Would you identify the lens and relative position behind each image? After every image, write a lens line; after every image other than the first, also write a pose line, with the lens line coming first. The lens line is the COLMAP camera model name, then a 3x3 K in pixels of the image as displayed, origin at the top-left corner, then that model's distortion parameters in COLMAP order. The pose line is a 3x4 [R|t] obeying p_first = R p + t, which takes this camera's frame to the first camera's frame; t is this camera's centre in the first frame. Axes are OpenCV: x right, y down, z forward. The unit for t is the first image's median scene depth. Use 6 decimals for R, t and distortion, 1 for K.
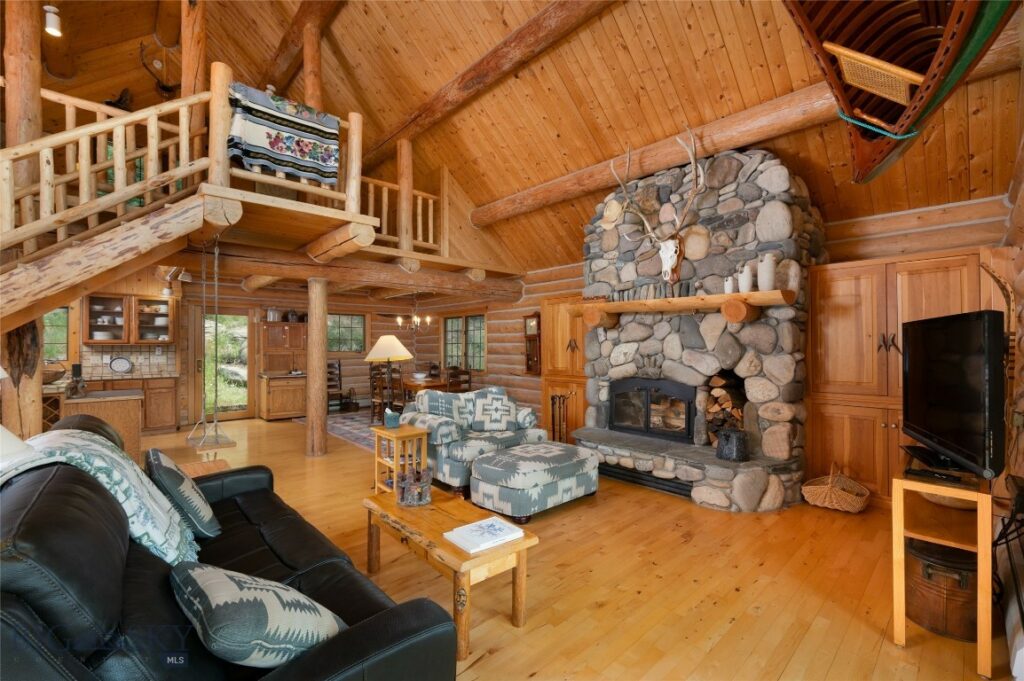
lens RADIAL K [[429.1, 0, 513.8], [0, 429.1, 345.5], [0, 0, 1]] dist [-0.007891, 0.001568]
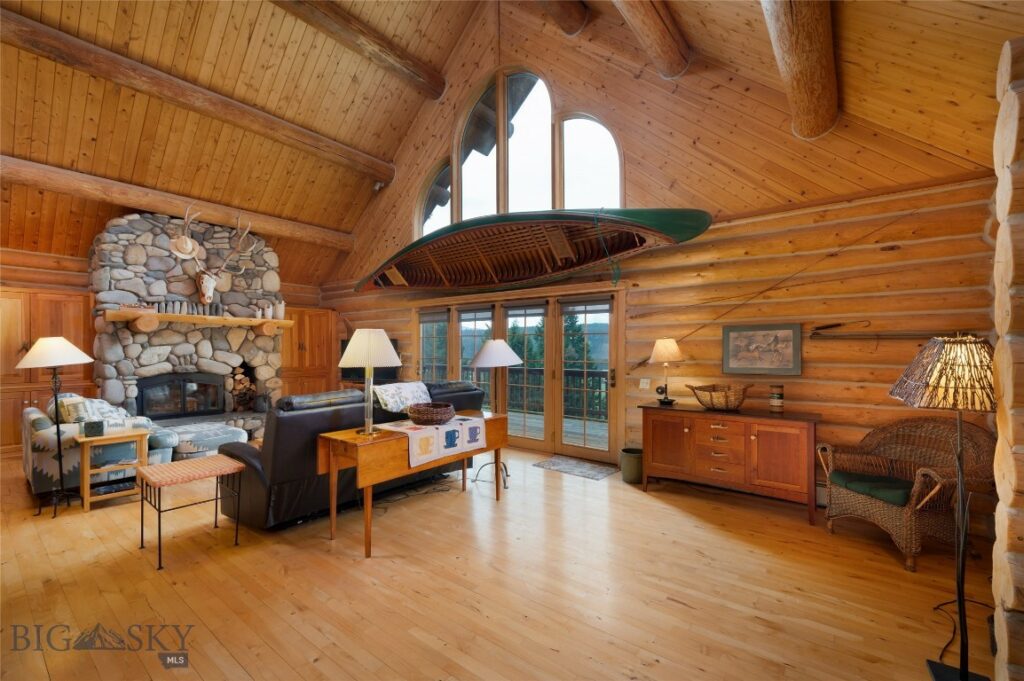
lens RADIAL K [[429.1, 0, 510.4], [0, 429.1, 347.0], [0, 0, 1]] dist [-0.007891, 0.001568]
pose [[-0.157352, 0.000248, 0.987543, -1.241459], [0.002021, 0.999998, 0.000071, -0.002169], [-0.987541, 0.002007, -0.157352, 0.235794]]
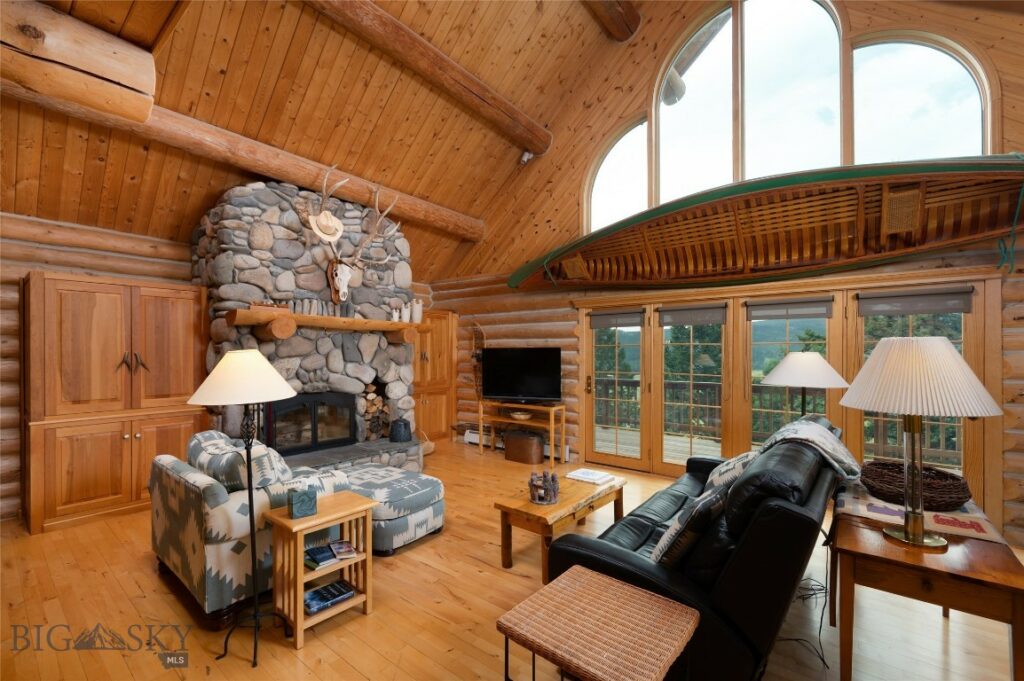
lens RADIAL K [[429.1, 0, 510.9], [0, 429.1, 351.3], [0, 0, 1]] dist [-0.007891, 0.001568]
pose [[-0.143146, 0.002360, 0.989699, -0.811958], [0.001835, 0.999996, -0.002119, -0.019705], [-0.989700, 0.001513, -0.143150, 0.749290]]
